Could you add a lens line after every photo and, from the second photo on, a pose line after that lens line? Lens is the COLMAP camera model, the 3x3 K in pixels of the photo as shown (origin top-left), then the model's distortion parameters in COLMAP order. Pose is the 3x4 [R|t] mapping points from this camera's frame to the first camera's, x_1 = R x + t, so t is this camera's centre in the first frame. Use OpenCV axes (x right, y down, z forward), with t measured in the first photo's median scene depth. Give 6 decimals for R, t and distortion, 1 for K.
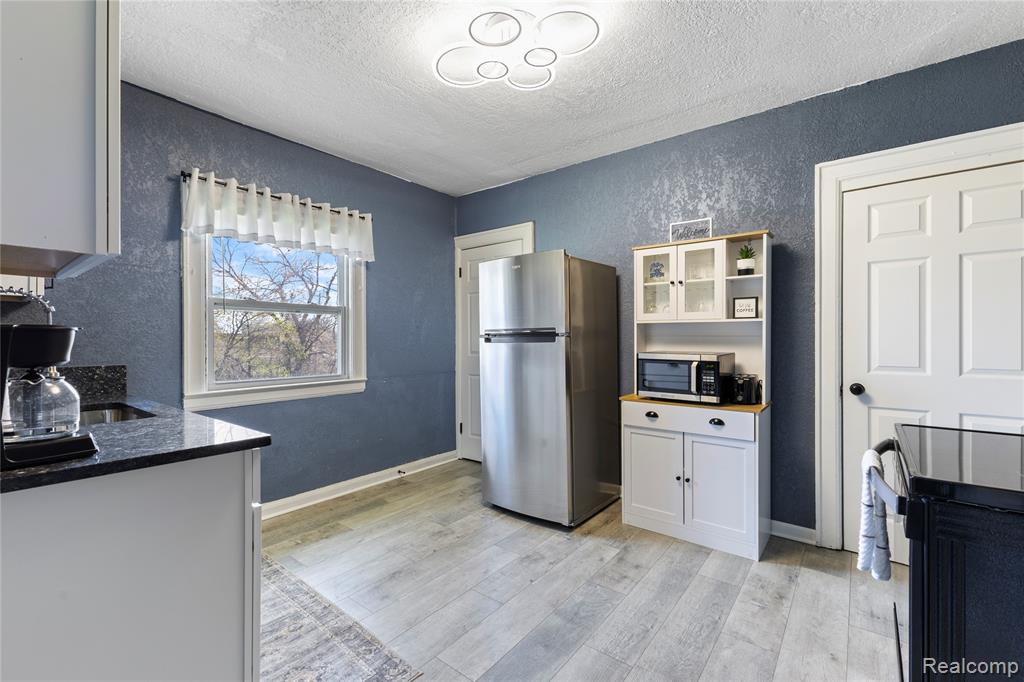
lens RADIAL K [[440.1, 0, 507.6], [0, 440.1, 340.4], [0, 0, 1]] dist [0.003613, 0.000755]
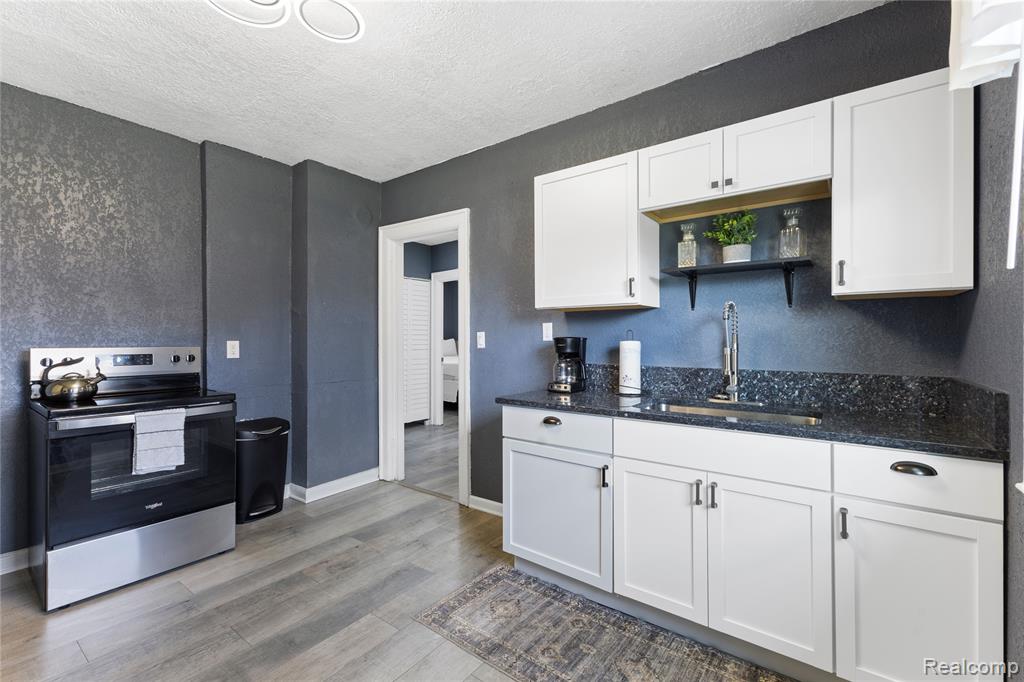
lens RADIAL K [[440.1, 0, 515.4], [0, 440.1, 338.3], [0, 0, 1]] dist [0.003613, 0.000755]
pose [[-0.998925, 0.006551, -0.045888, -0.278459], [0.006600, 0.999978, -0.000916, -0.010865], [0.045881, -0.001218, -0.998946, 1.446510]]
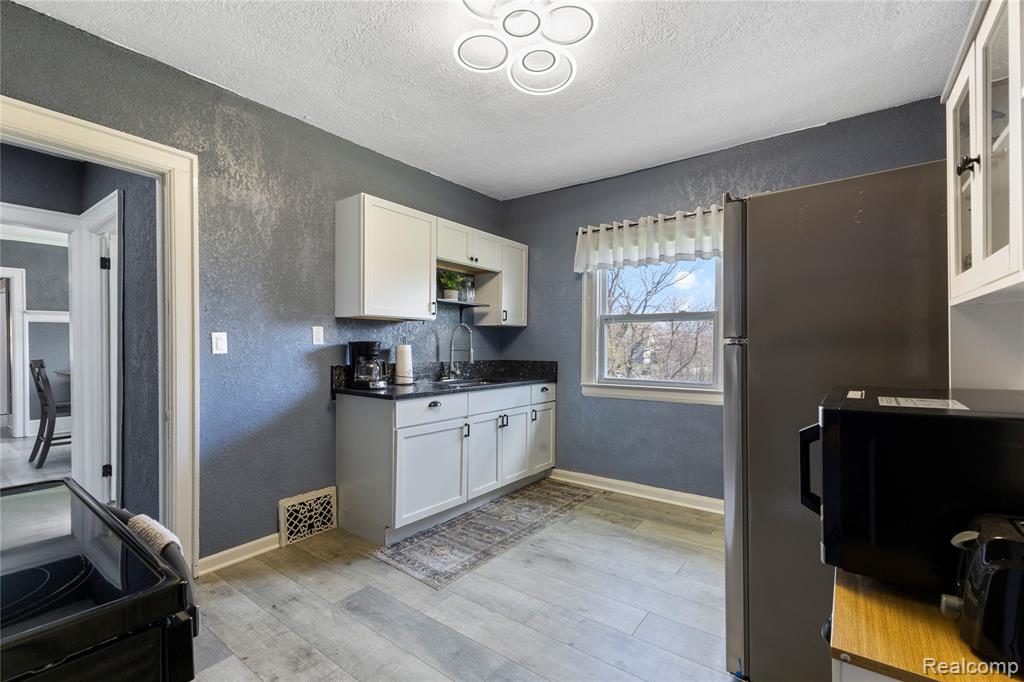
lens RADIAL K [[440.1, 0, 516.8], [0, 440.1, 351.8], [0, 0, 1]] dist [0.003613, 0.000755]
pose [[0.040077, 0.019105, -0.999014, 0.761486], [-0.003290, 0.999814, 0.018988, -0.010087], [0.999191, 0.002525, 0.040133, 0.768714]]
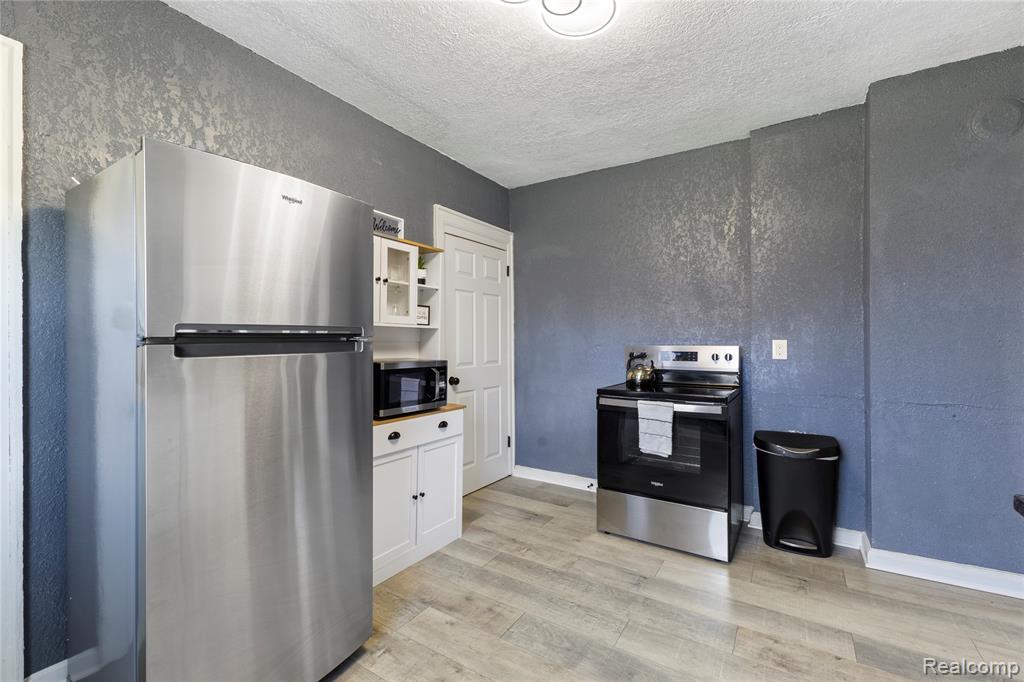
lens RADIAL K [[440.1, 0, 517.1], [0, 440.1, 339.6], [0, 0, 1]] dist [0.003613, 0.000755]
pose [[-0.110623, 0.004533, 0.993852, -0.576218], [0.005463, 0.999977, -0.003953, -0.010239], [-0.993847, 0.004992, -0.110645, 0.941243]]
